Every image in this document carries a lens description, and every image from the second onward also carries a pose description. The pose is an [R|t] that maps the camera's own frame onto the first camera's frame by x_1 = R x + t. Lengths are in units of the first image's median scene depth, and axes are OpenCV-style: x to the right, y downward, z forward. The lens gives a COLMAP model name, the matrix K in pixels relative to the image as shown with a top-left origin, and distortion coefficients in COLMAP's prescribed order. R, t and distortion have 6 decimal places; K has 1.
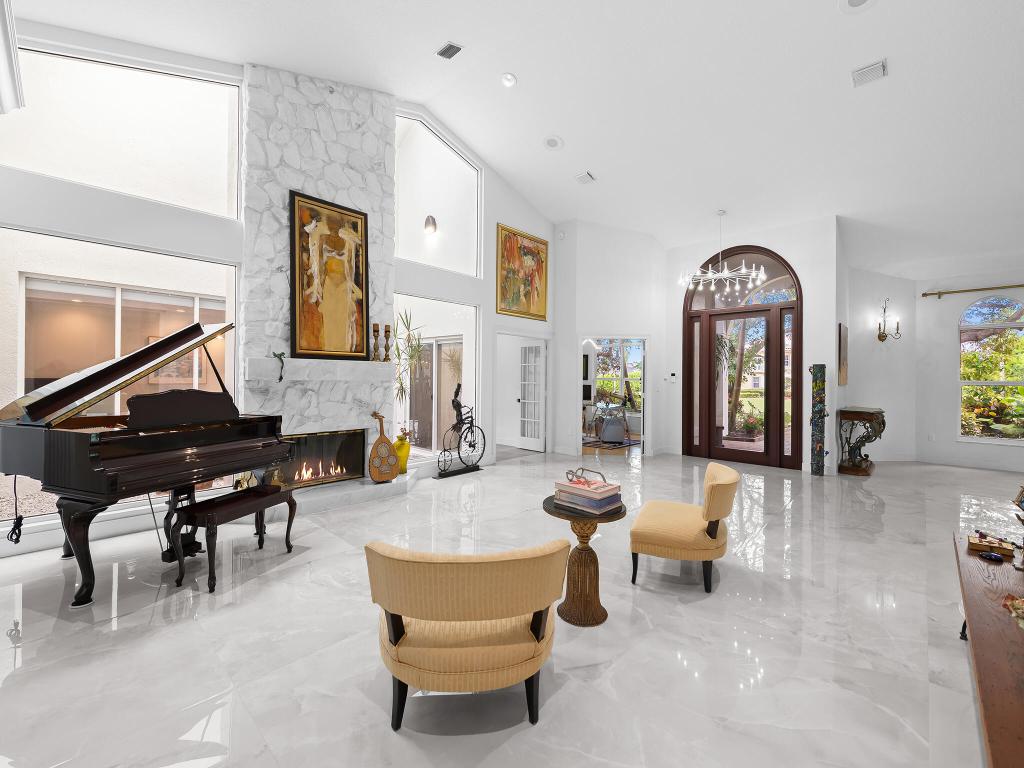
lens RADIAL K [[422.6, 0, 512.3], [0, 422.6, 382.1], [0, 0, 1]] dist [-0.006407, -0.000883]
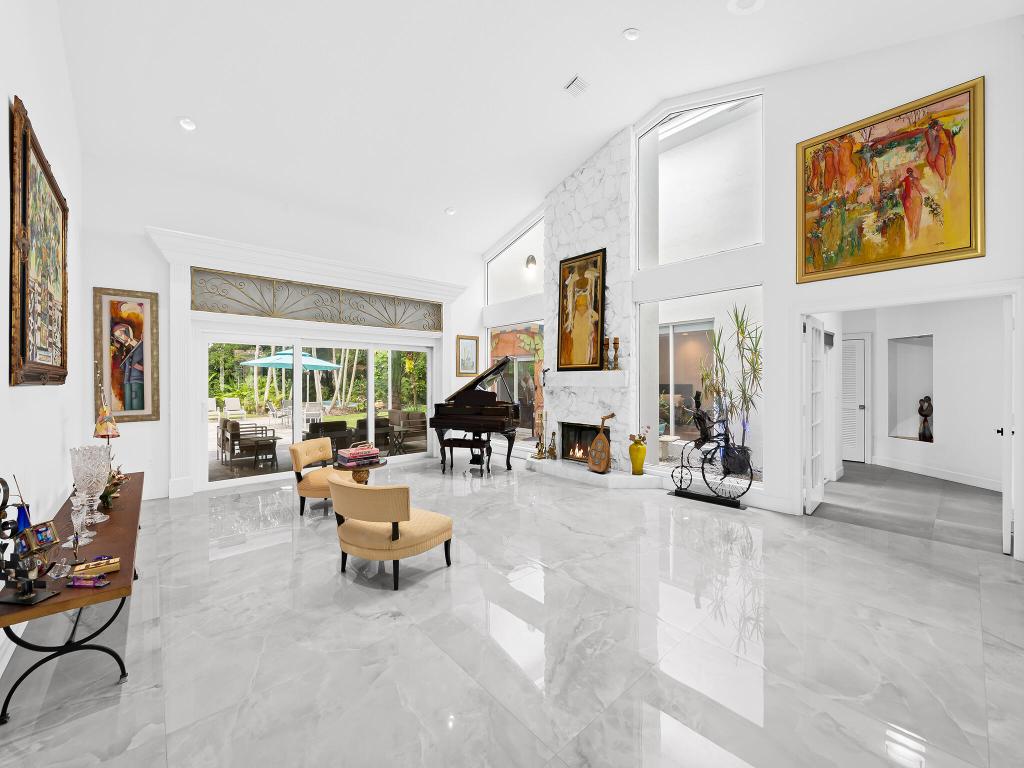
lens RADIAL K [[405.9, 0, 516.0], [0, 405.9, 383.7], [0, 0, 1]] dist [0.000315, -0.000515]
pose [[-0.069239, -0.005239, -0.997586, 0.850946], [-0.009972, 0.999940, -0.004560, -0.003781], [0.997550, 0.009632, -0.069287, 0.852207]]
